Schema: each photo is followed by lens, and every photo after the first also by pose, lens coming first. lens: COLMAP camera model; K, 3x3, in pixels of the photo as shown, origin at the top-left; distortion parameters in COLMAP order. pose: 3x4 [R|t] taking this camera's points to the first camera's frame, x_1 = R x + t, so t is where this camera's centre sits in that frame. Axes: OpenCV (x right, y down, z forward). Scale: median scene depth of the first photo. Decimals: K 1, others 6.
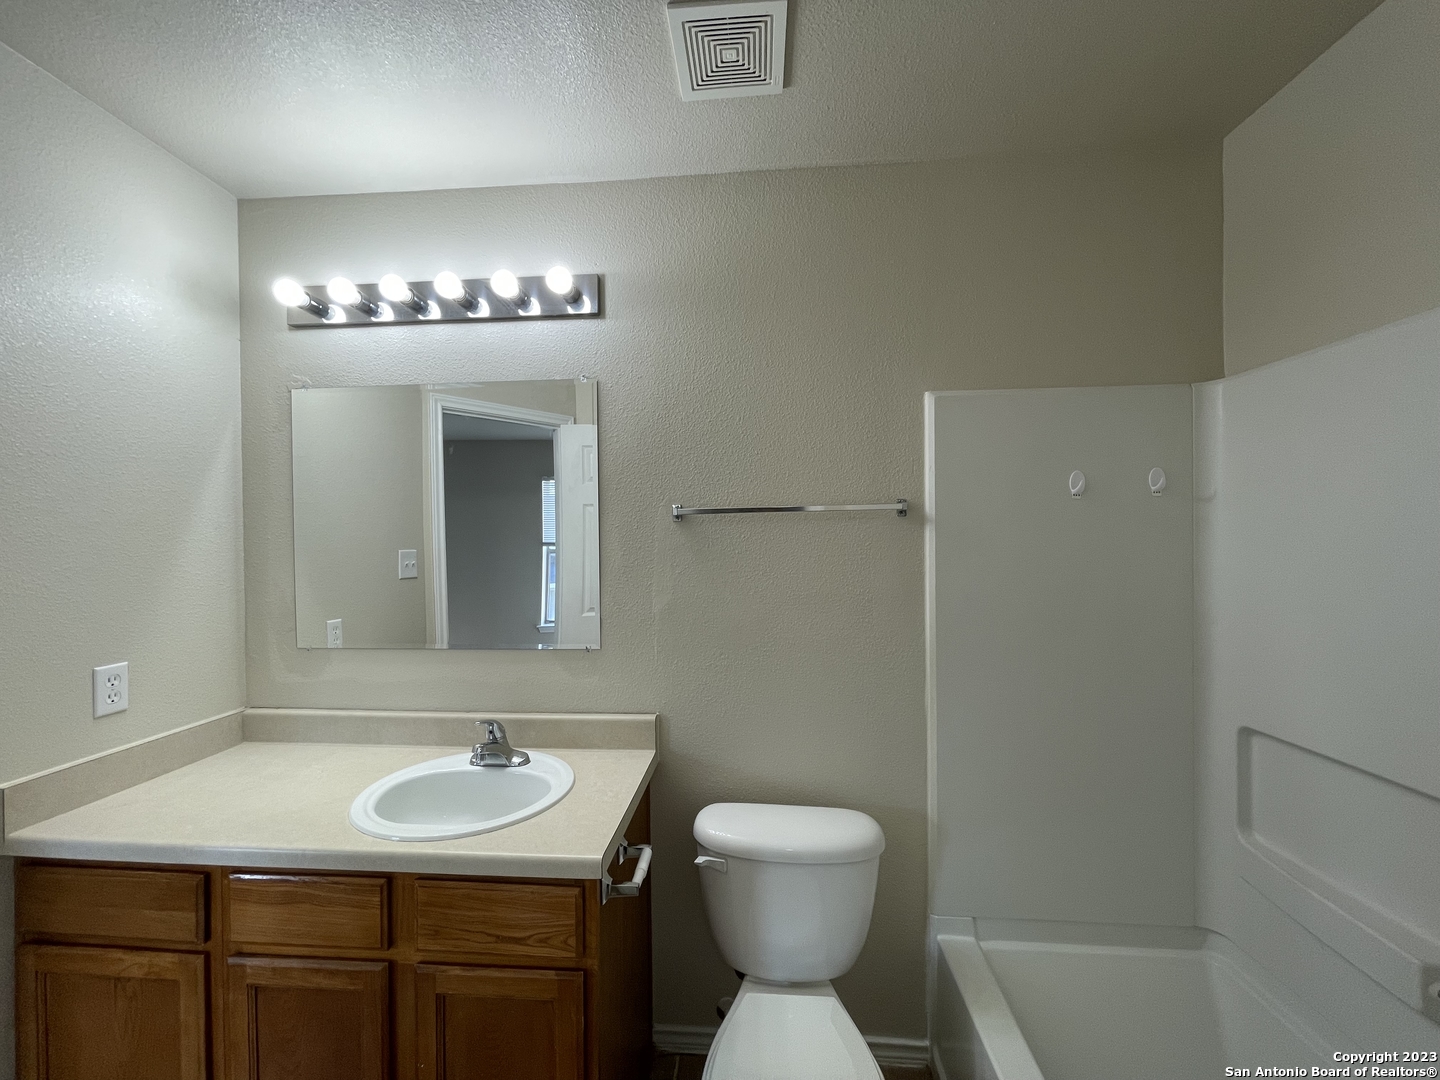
lens RADIAL K [[581.3, 0, 713.2], [0, 581.3, 546.0], [0, 0, 1]] dist [0.000467, 0.000473]
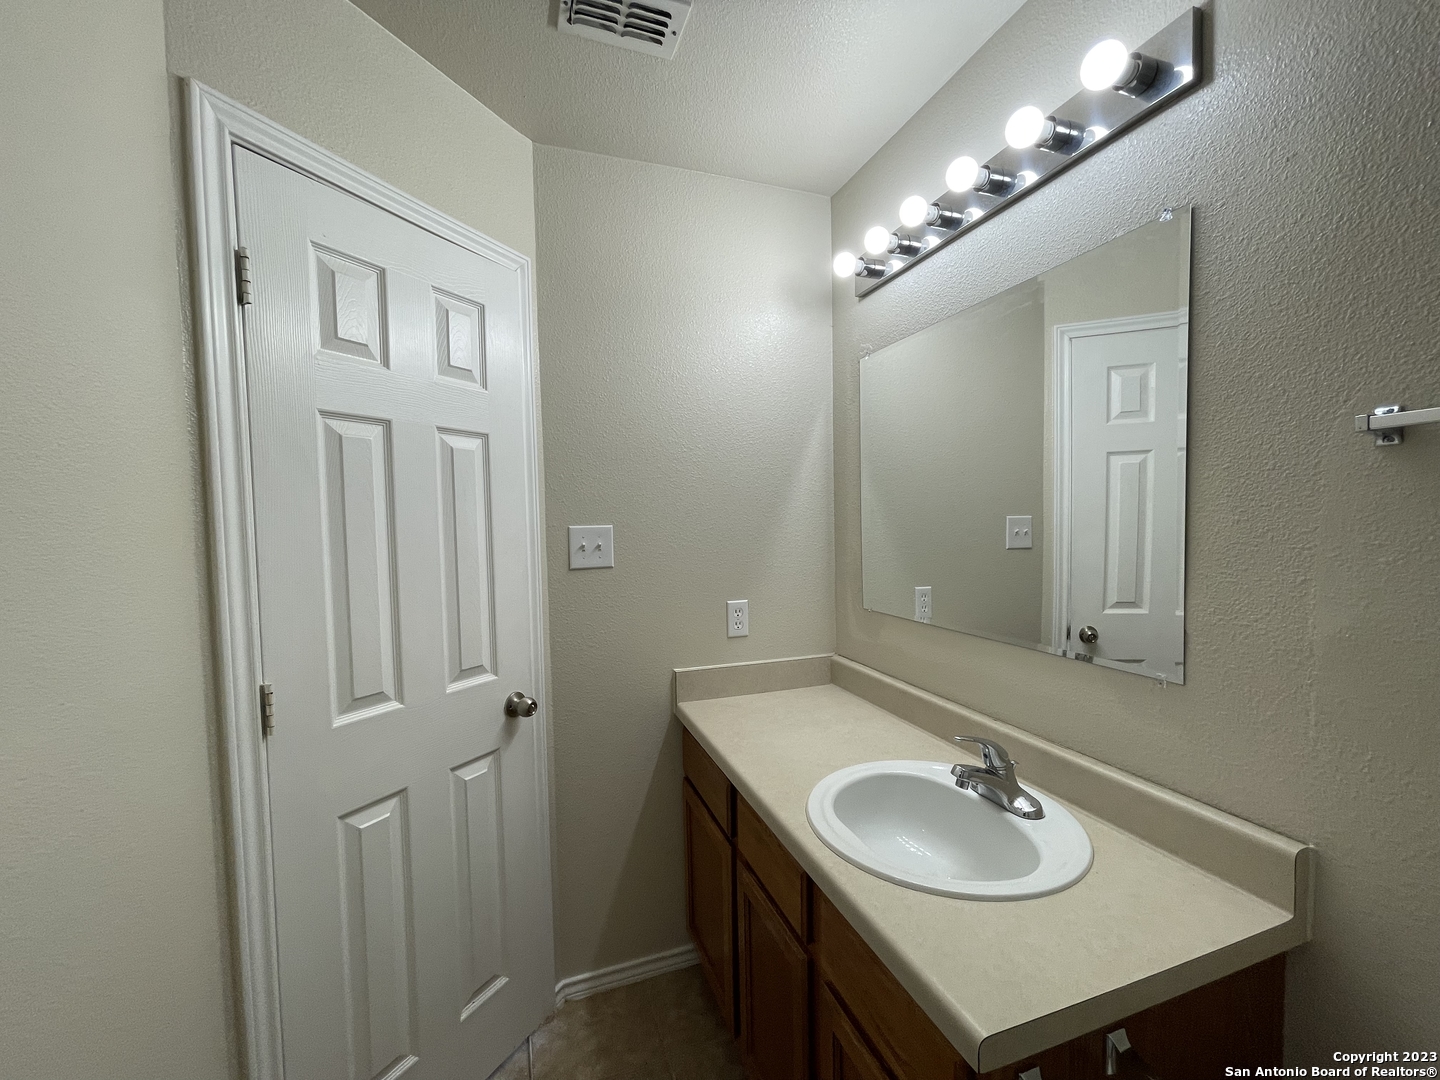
lens RADIAL K [[581.3, 0, 713.2], [0, 581.3, 546.0], [0, 0, 1]] dist [0.000467, 0.000473]
pose [[0.403136, 0.044025, -0.914080, 0.142449], [0.003942, 0.998749, 0.049841, 0.010472], [0.915132, -0.023696, 0.402458, 0.364582]]
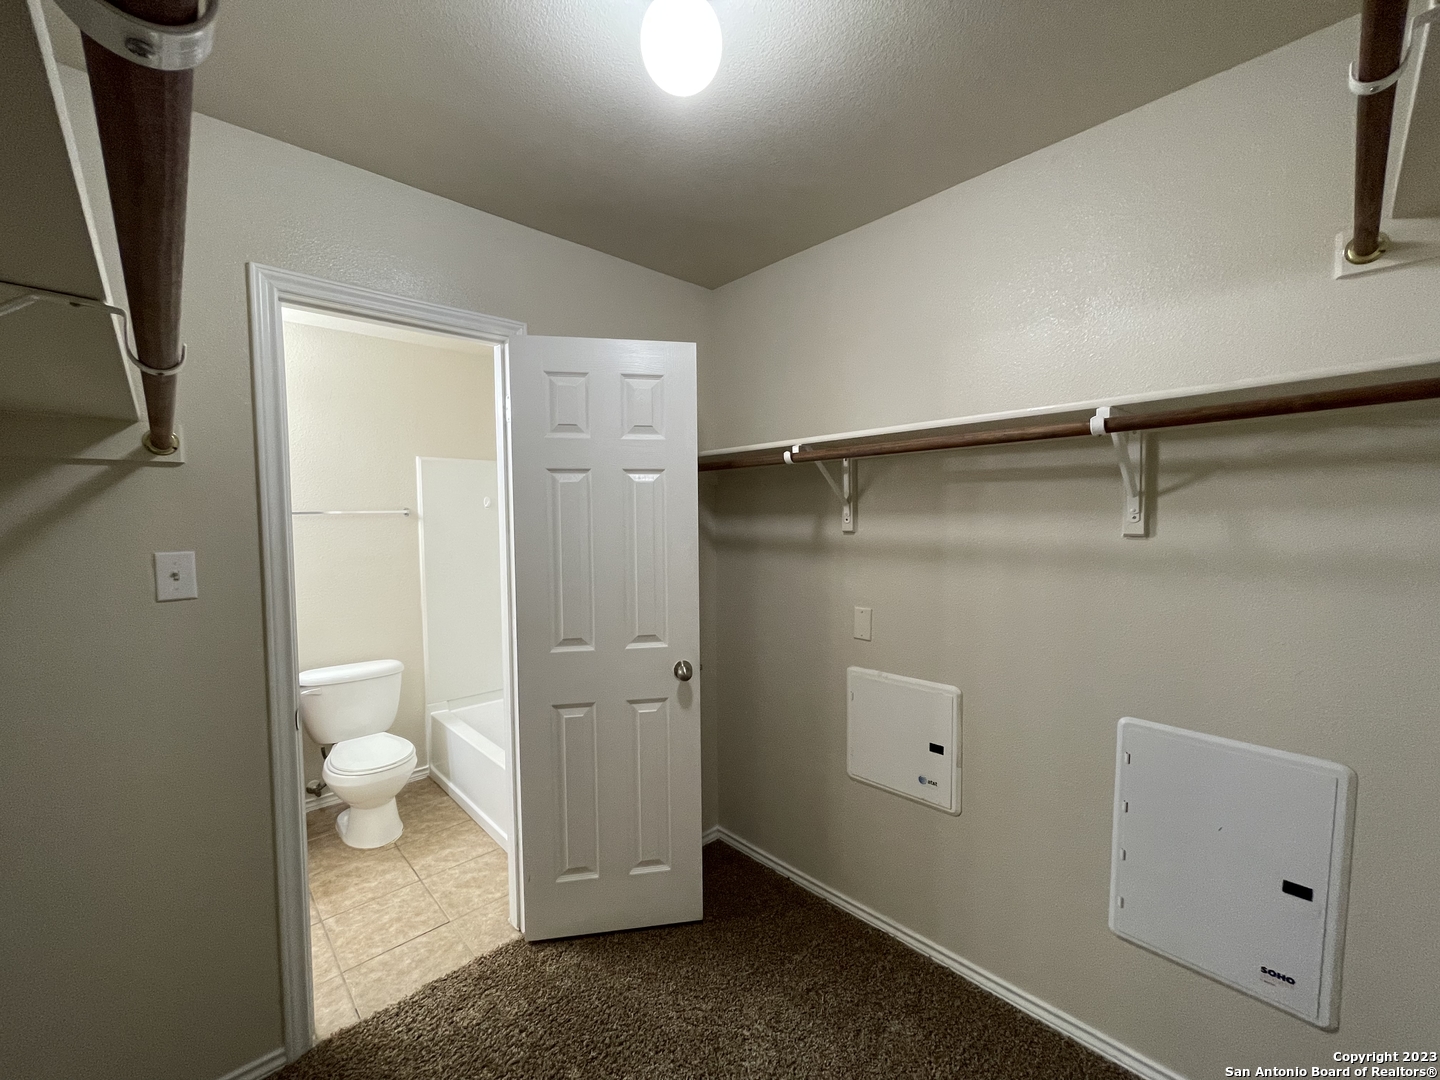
lens RADIAL K [[581.3, 0, 713.2], [0, 581.3, 546.0], [0, 0, 1]] dist [0.000467, 0.000473]
pose [[0.682022, -0.024882, 0.730908, -0.442126], [0.034894, 0.999390, 0.001461, 0.088486], [-0.730499, 0.024508, 0.682474, -1.197479]]
